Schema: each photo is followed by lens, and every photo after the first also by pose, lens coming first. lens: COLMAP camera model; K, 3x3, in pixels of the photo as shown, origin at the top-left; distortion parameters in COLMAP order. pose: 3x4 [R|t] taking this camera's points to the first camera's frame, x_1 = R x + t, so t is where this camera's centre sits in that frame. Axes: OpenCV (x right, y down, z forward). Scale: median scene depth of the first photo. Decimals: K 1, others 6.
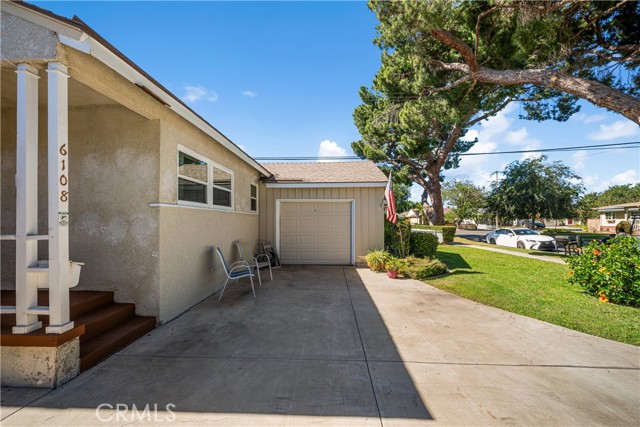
lens RADIAL K [[253.0, 0, 319.2], [0, 253.0, 216.6], [0, 0, 1]] dist [0.000959, -0.000243]
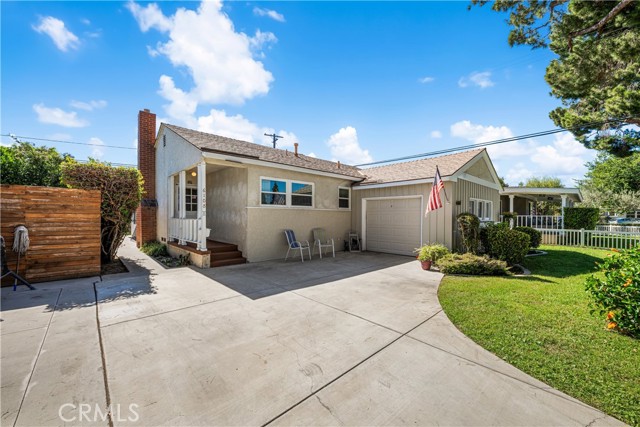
lens RADIAL K [[253.0, 0, 319.6], [0, 253.0, 216.9], [0, 0, 1]] dist [0.000959, -0.000243]
pose [[0.713640, 0.005799, -0.700488, 0.915878], [0.007000, 0.999857, 0.015408, 0.005363], [0.700477, -0.015899, 0.713498, -0.075943]]
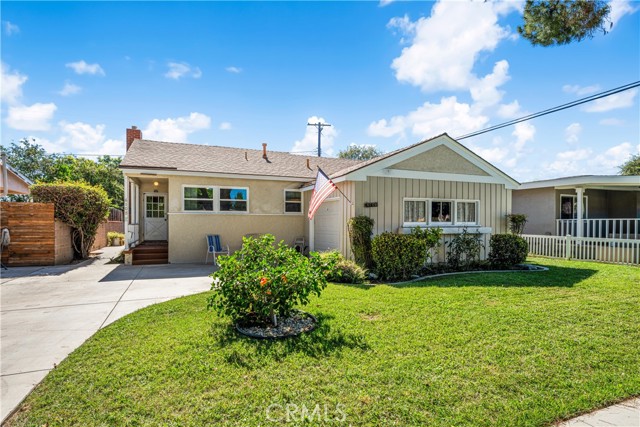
lens RADIAL K [[344.0, 0, 318.6], [0, 344.0, 223.4], [0, 0, 1]] dist [0.000361, -0.000045]
pose [[0.417898, 0.001140, -0.908493, 2.020787], [0.015946, 0.999836, 0.008590, 0.029441], [0.908354, -0.018077, 0.417811, 0.642449]]
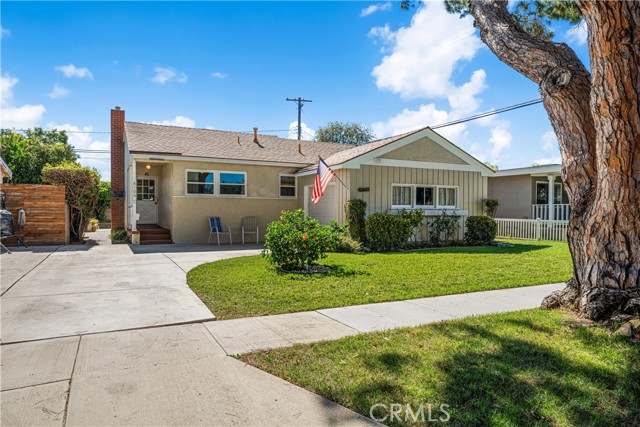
lens RADIAL K [[427.7, 0, 320.2], [0, 427.7, 213.2], [0, 0, 1]] dist [0.003086, 0.001119]
pose [[0.486297, 0.003211, -0.873788, 2.648140], [0.011911, 0.999876, 0.010303, 0.065916], [0.873712, -0.015418, 0.486199, 0.141047]]
